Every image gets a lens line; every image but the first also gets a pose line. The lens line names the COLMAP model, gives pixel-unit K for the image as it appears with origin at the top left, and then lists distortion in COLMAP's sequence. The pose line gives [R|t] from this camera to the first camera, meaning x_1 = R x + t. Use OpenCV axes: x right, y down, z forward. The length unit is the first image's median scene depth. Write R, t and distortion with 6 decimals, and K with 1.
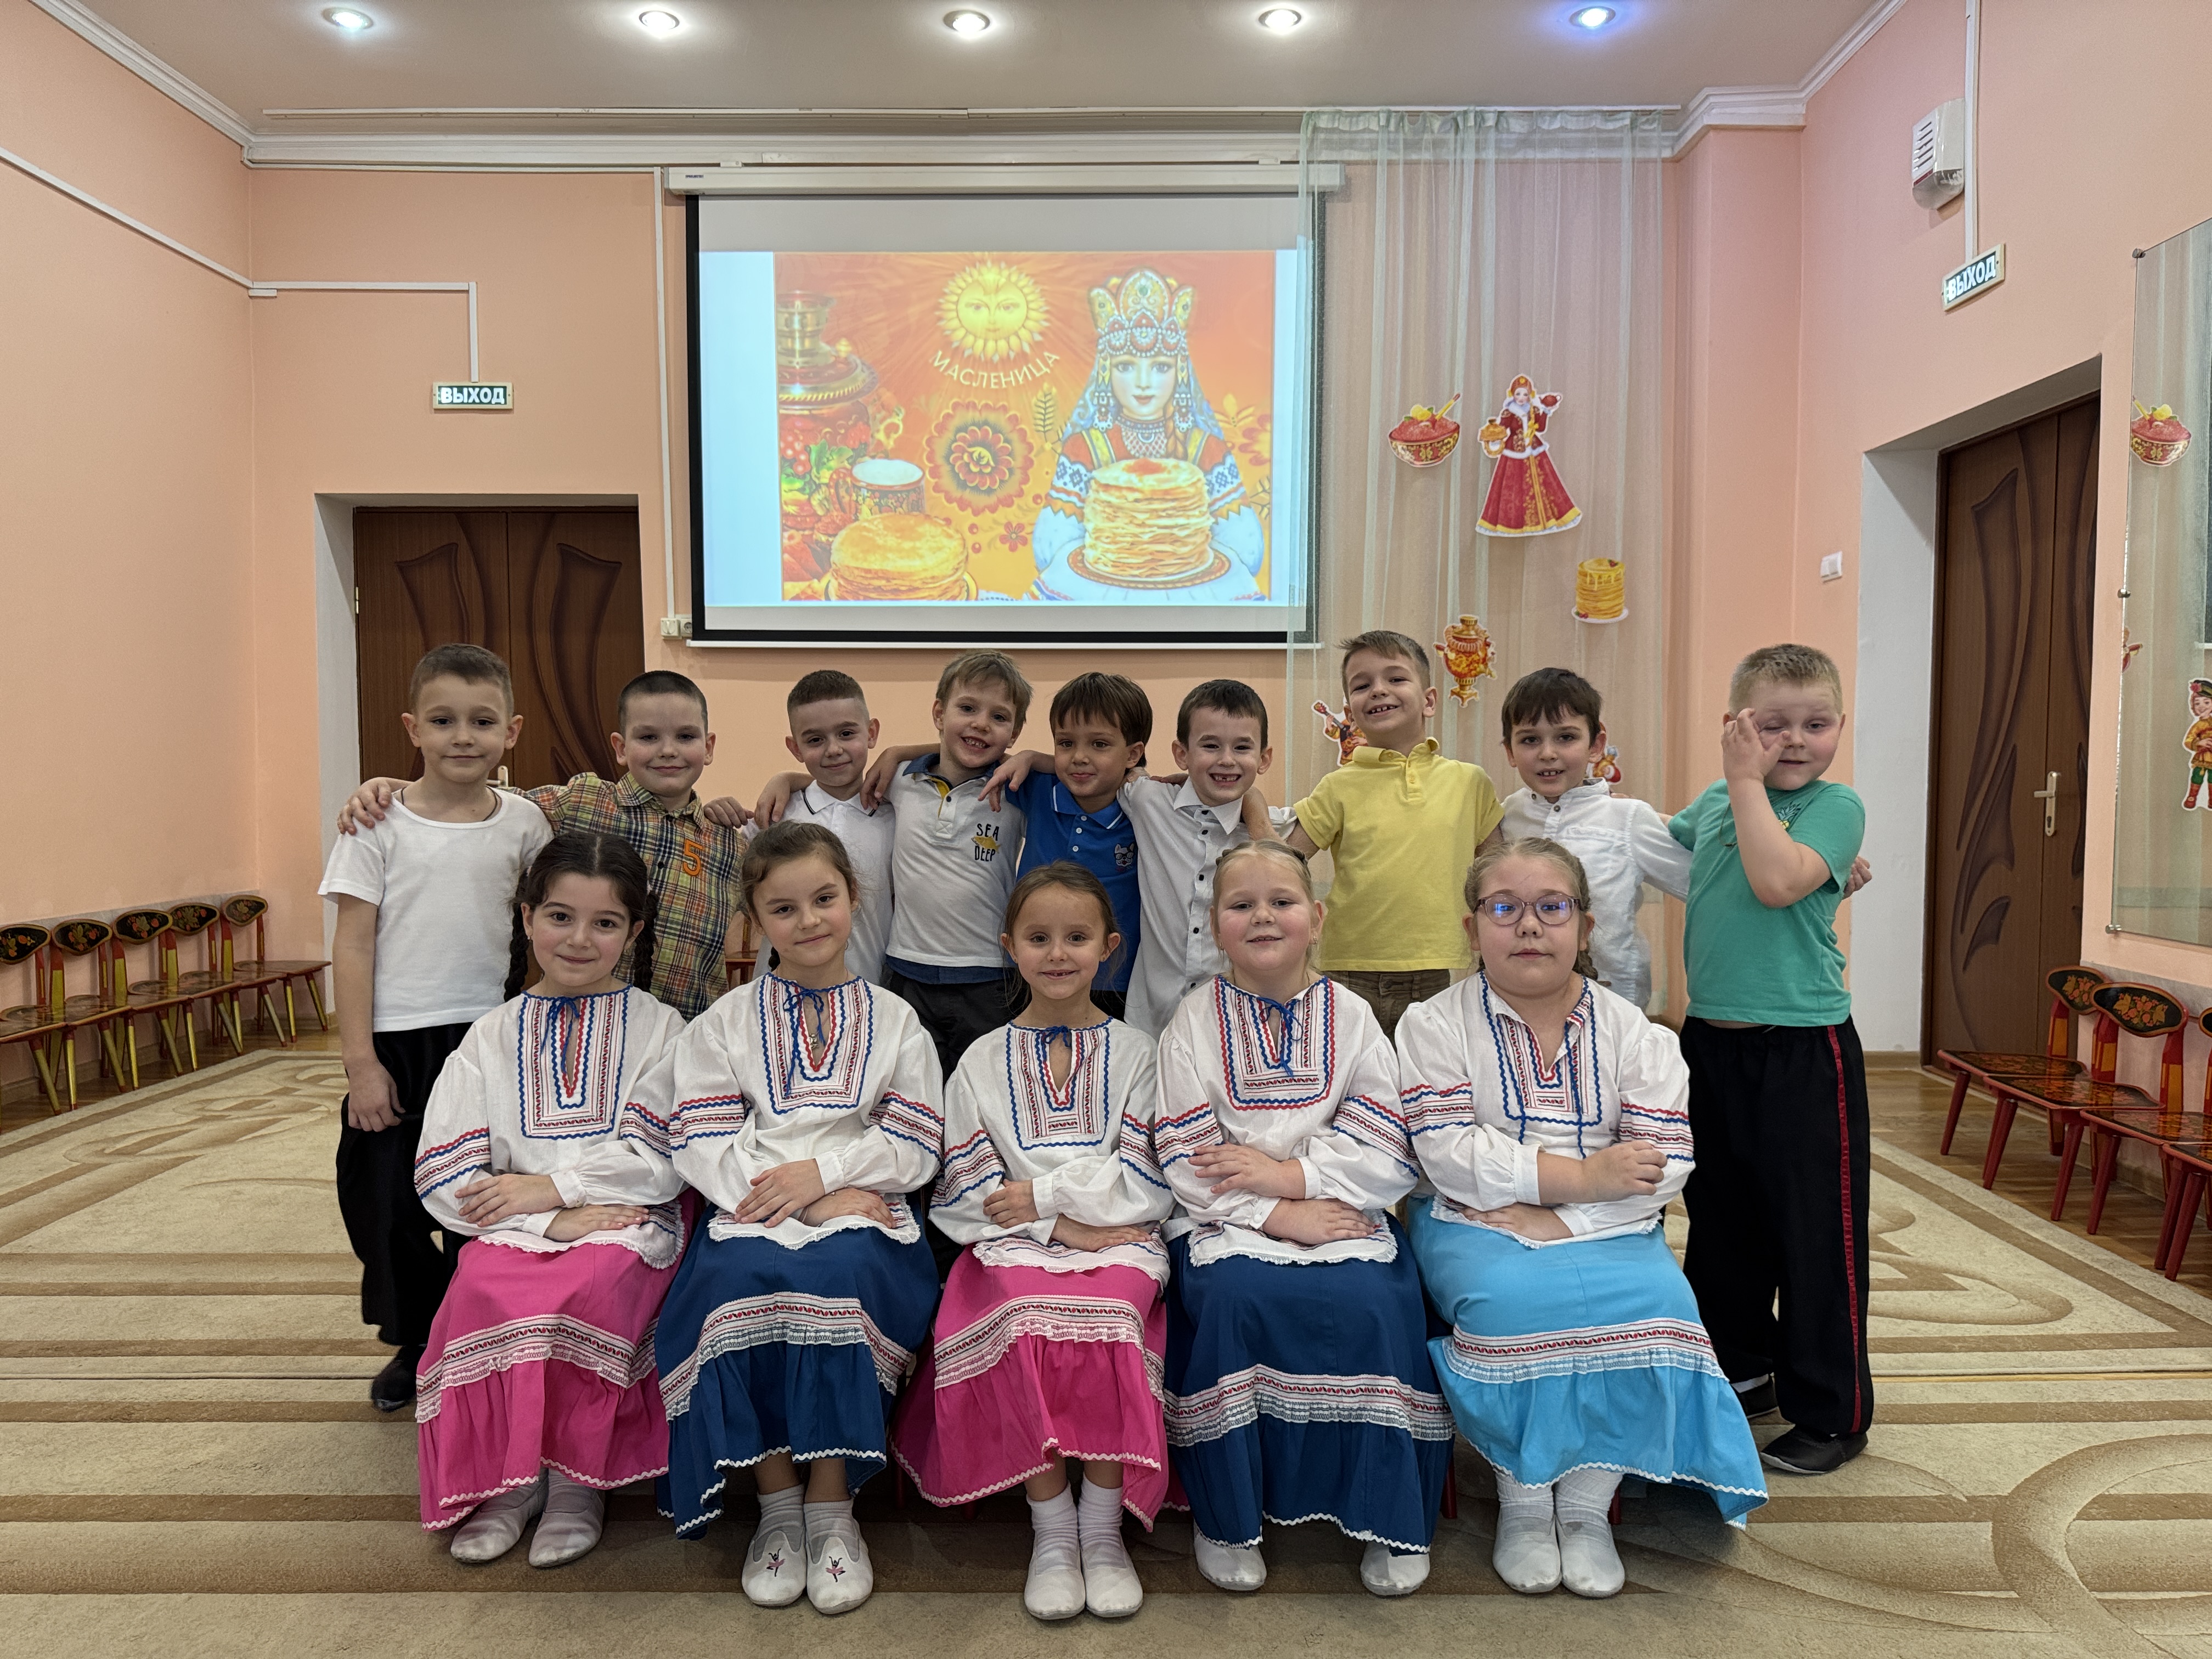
lens RADIAL K [[1550.8, 0, 1099.6], [0, 1550.8, 849.3], [0, 0, 1]] dist [0.040831, -0.053429]
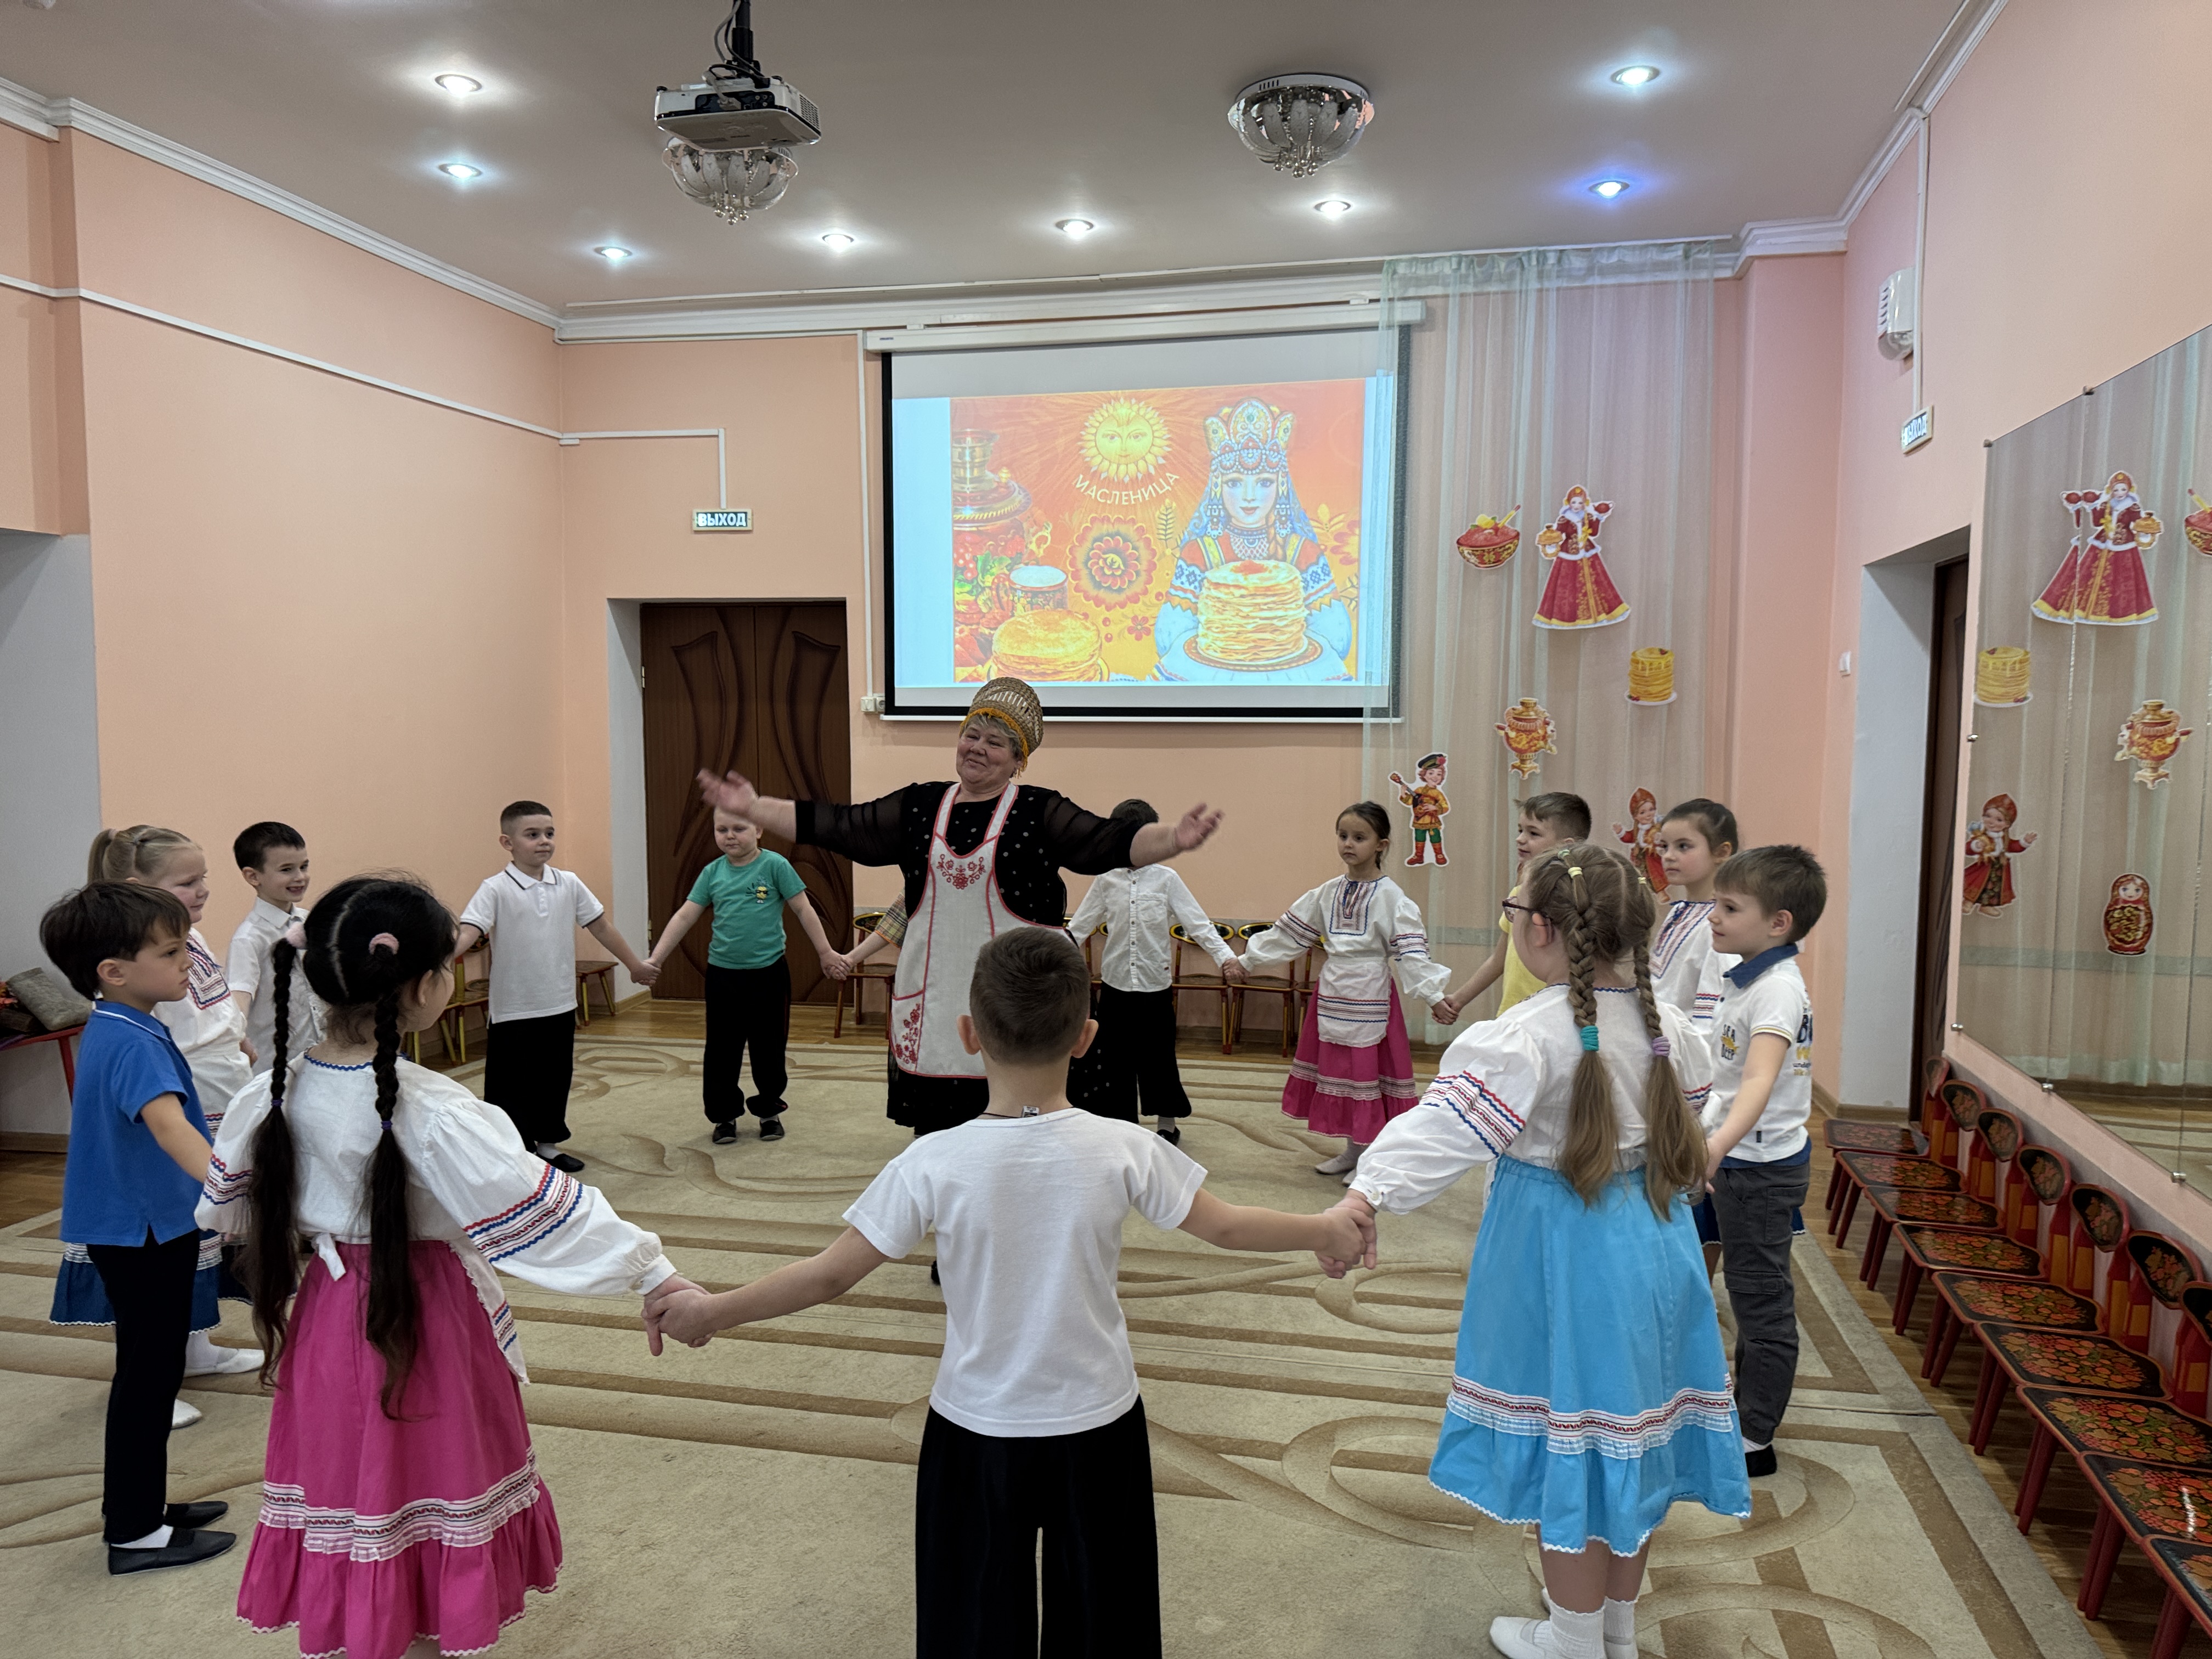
lens RADIAL K [[1550.8, 0, 1114.2], [0, 1550.8, 853.0], [0, 0, 1]] dist [0.040831, -0.053429]
pose [[0.977763, 0.019313, -0.208822, 0.180988], [-0.013295, 0.999456, 0.030188, -0.068141], [0.209292, -0.026740, 0.977488, -0.171345]]
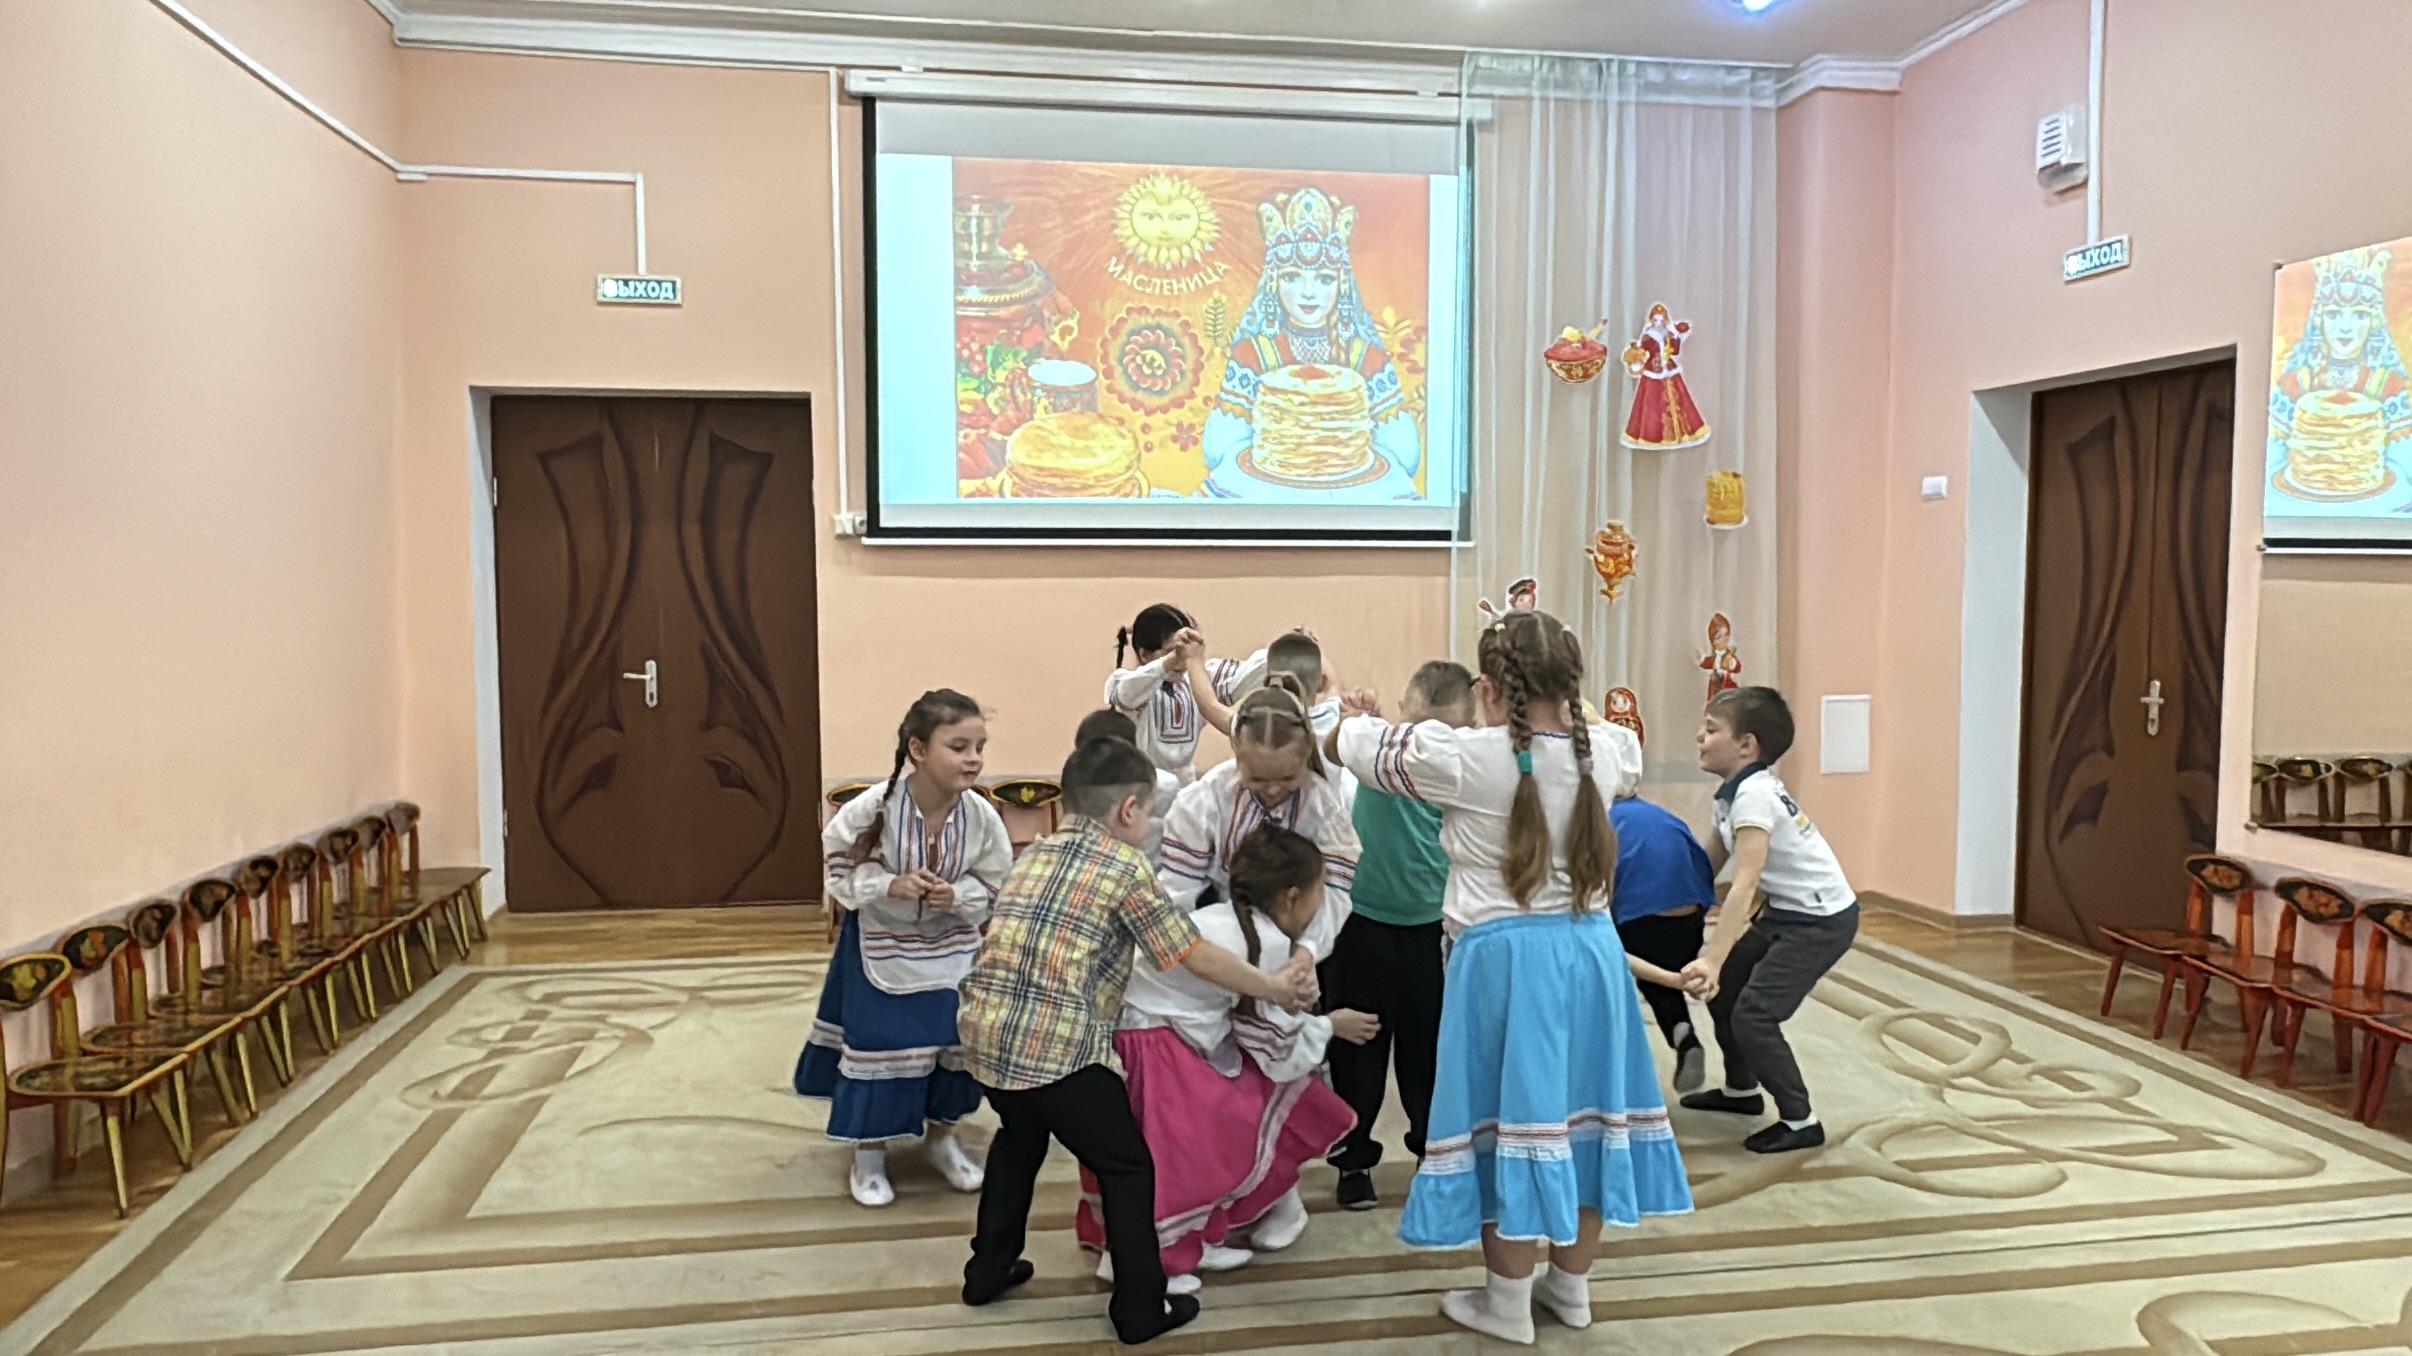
lens RADIAL K [[1566.3, 0, 1196.8], [0, 1566.3, 680.6], [0, 0, 1]] dist [-0.014554, 0.001879]
pose [[0.986729, -0.010989, 0.162003, -0.224610], [0.009340, 0.999897, 0.010940, -0.053409], [-0.162106, -0.009282, 0.986730, -0.029789]]
